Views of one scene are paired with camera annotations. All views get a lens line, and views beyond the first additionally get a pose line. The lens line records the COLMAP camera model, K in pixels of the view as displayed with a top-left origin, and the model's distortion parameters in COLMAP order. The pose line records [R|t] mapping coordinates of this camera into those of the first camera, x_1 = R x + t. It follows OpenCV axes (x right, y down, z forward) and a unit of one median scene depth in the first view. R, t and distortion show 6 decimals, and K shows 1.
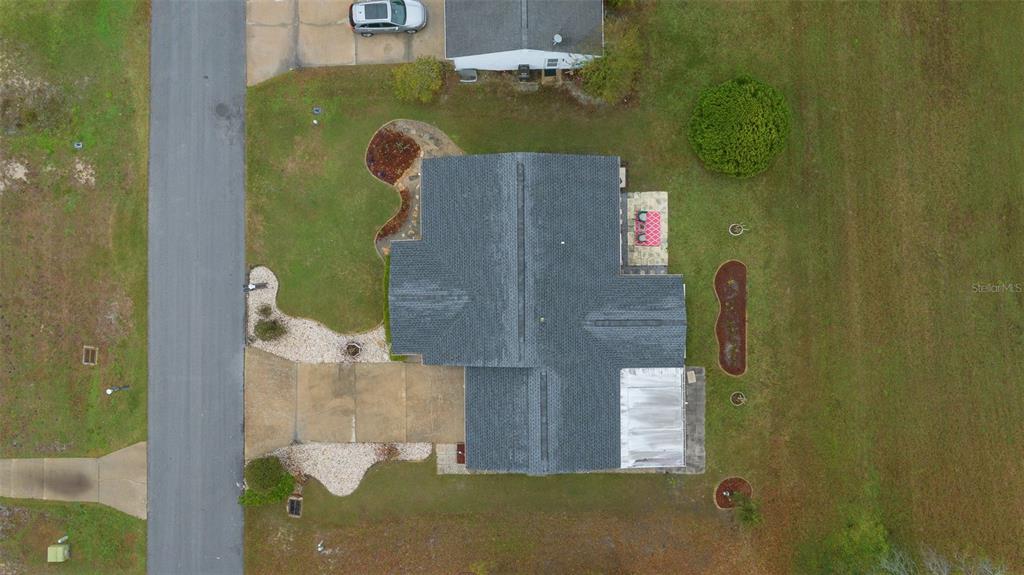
lens RADIAL K [[721.2, 0, 512.3], [0, 721.2, 287.3], [0, 0, 1]] dist [-0.022562, 0.026475]
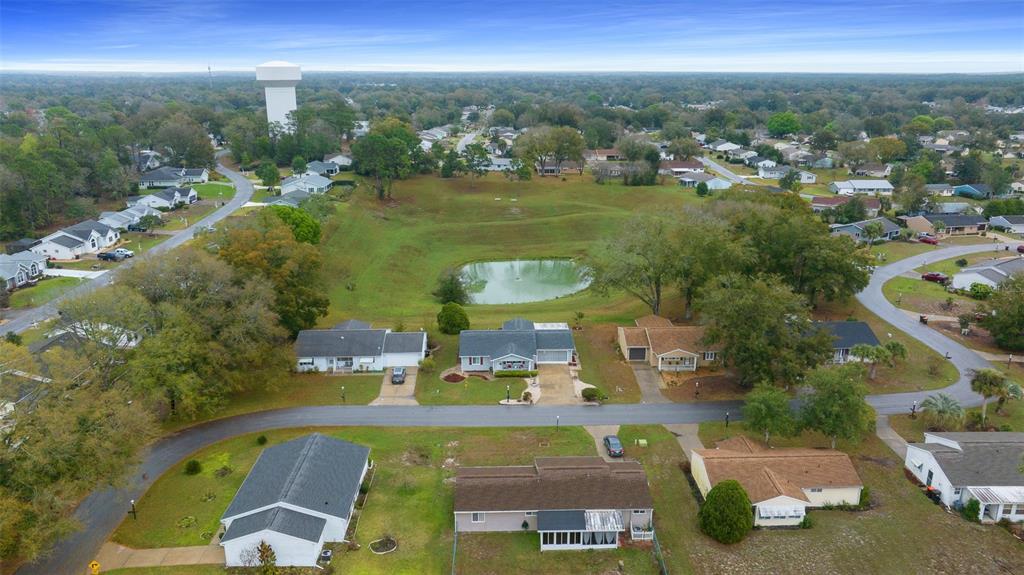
lens RADIAL K [[721.2, 0, 513.3], [0, 721.2, 287.5], [0, 0, 1]] dist [-0.022562, 0.026475]
pose [[-0.018401, -0.280136, 0.959784, -2.425893], [0.999817, -0.000193, 0.019113, -0.028937], [-0.005169, 0.959960, 0.280088, 0.018423]]
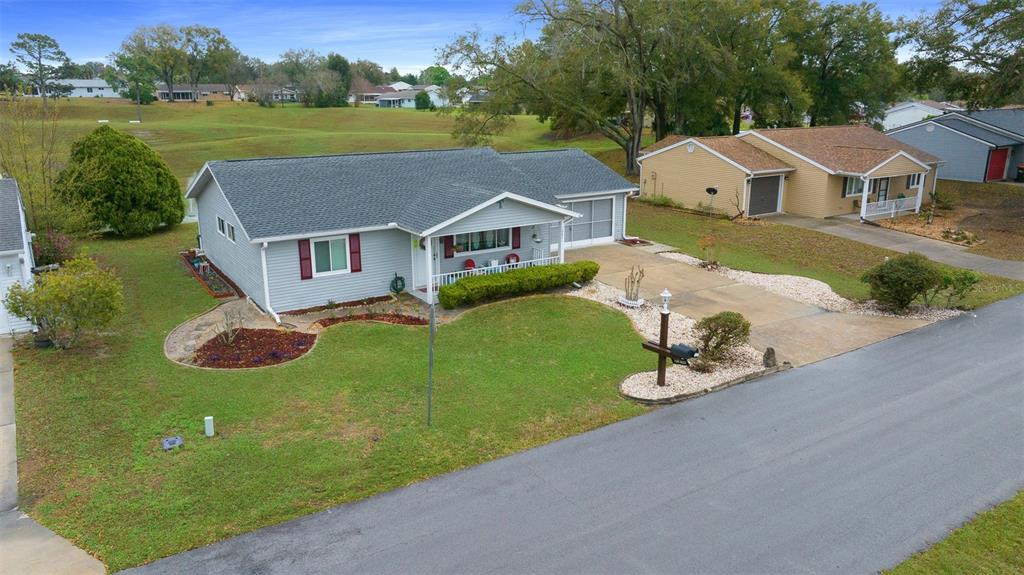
lens RADIAL K [[721.2, 0, 517.4], [0, 721.2, 288.0], [0, 0, 1]] dist [-0.022562, 0.026475]
pose [[-0.541004, -0.215746, 0.812876, -0.621230], [0.841020, -0.138641, 0.522938, -0.276000], [-0.000124, 0.966557, 0.256452, 0.843894]]
